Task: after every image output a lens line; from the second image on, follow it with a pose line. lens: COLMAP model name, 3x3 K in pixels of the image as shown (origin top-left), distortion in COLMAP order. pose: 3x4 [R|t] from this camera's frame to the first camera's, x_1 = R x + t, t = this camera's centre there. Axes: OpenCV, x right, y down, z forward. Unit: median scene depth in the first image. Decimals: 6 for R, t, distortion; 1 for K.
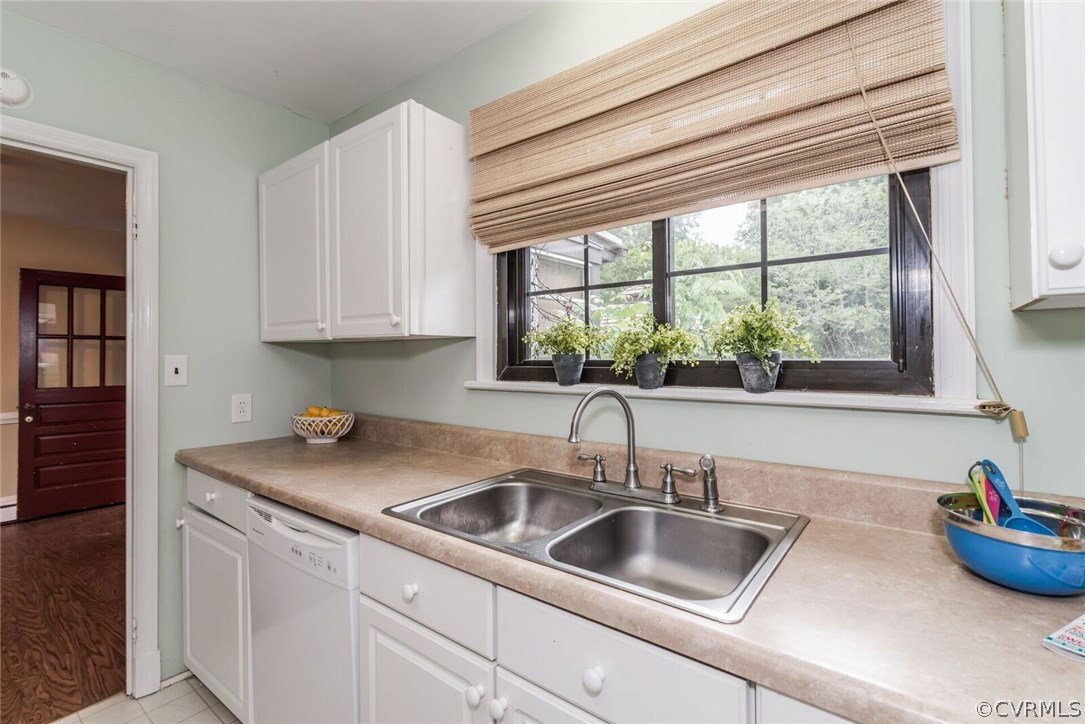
lens RADIAL K [[491.5, 0, 547.7], [0, 491.5, 354.6], [0, 0, 1]] dist [-0.002302, -0.000407]
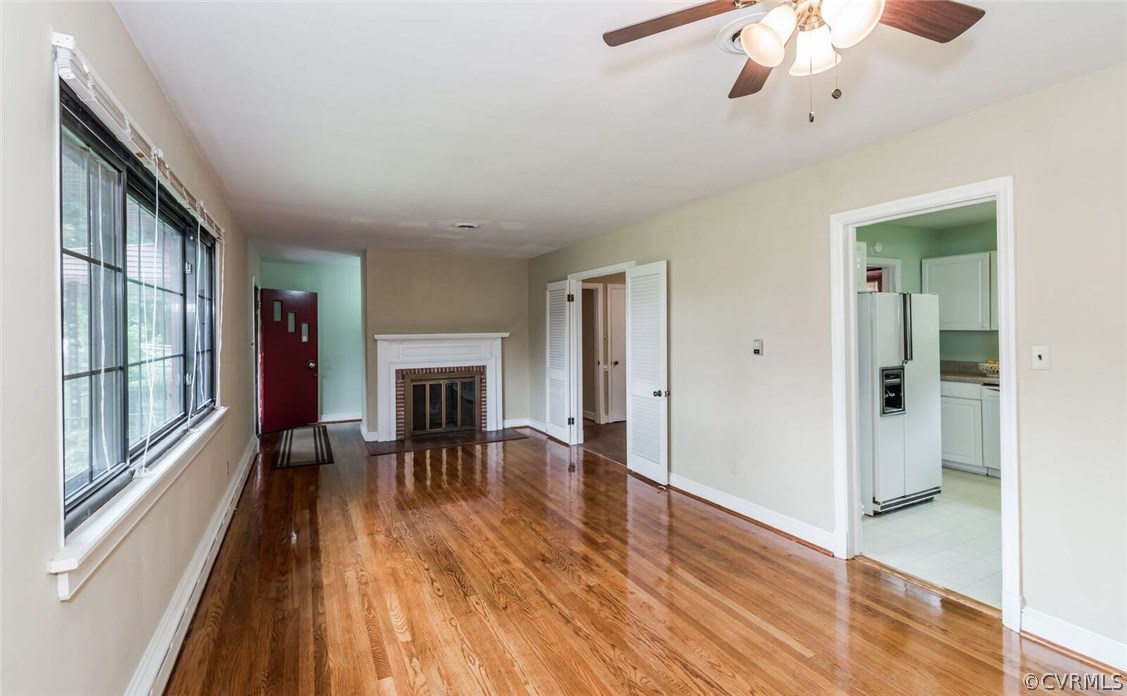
lens RADIAL K [[506.6, 0, 563.5], [0, 506.6, 348.0], [0, 0, 1]] dist [-0.000467, -0.000160]
pose [[0.899871, 0.018772, -0.435752, -1.613506], [-0.005188, 0.999463, 0.032343, -0.024800], [0.436125, -0.026844, 0.899486, -2.886880]]
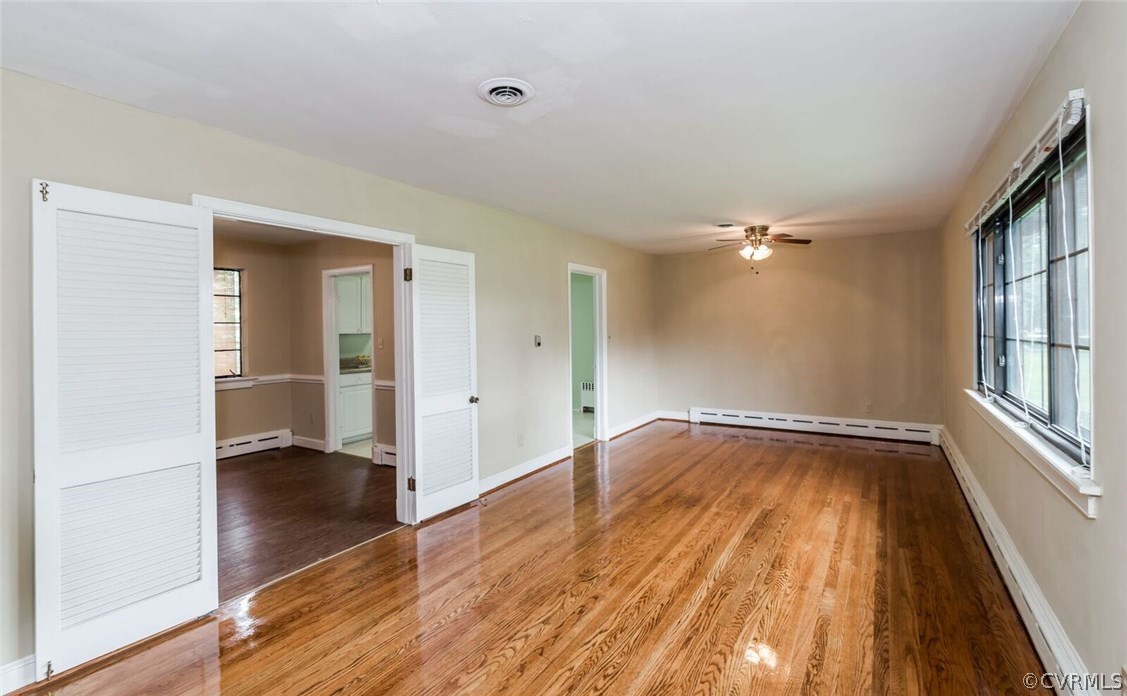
lens RADIAL K [[504.5, 0, 565.0], [0, 504.5, 328.5], [0, 0, 1]] dist [-0.000244, 0.000199]
pose [[-0.080988, 0.010749, 0.996657, -5.175819], [0.027267, 0.999591, -0.008565, -0.004223], [-0.996342, 0.026482, -0.081248, -0.202843]]
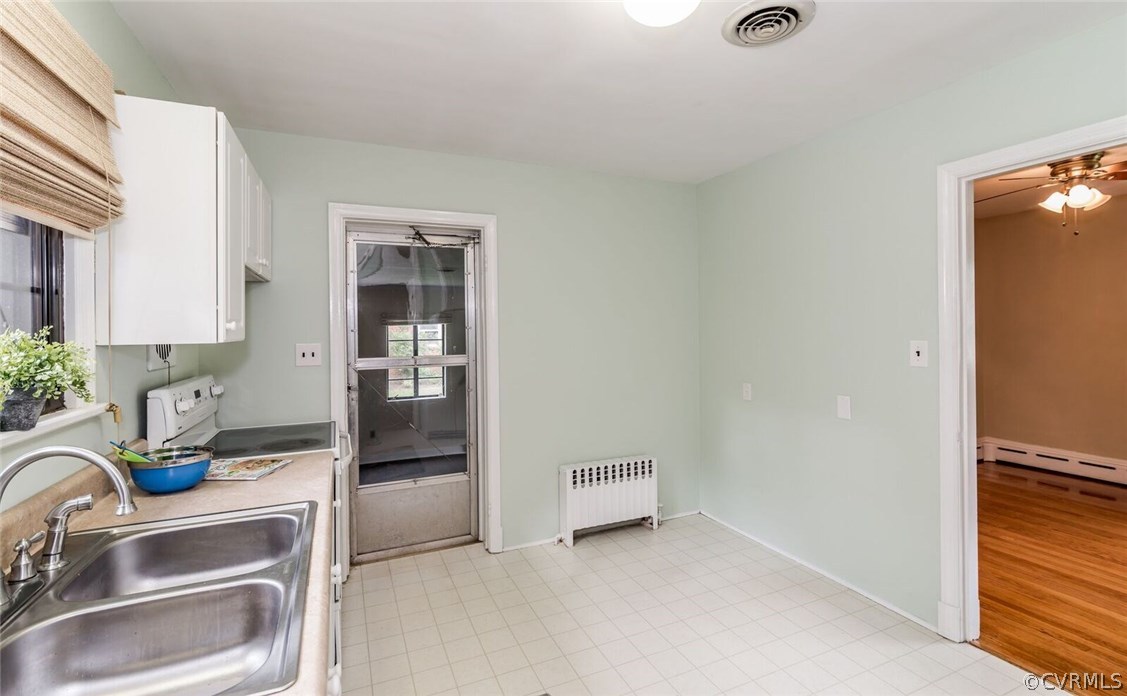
lens RADIAL K [[497.4, 0, 563.2], [0, 497.4, 332.6], [0, 0, 1]] dist [-0.000561, -0.000055]
pose [[-0.876023, 0.018510, 0.481915, -0.696970], [0.024014, 0.999698, 0.005255, -0.062387], [-0.481672, 0.016176, -0.876202, 1.056160]]
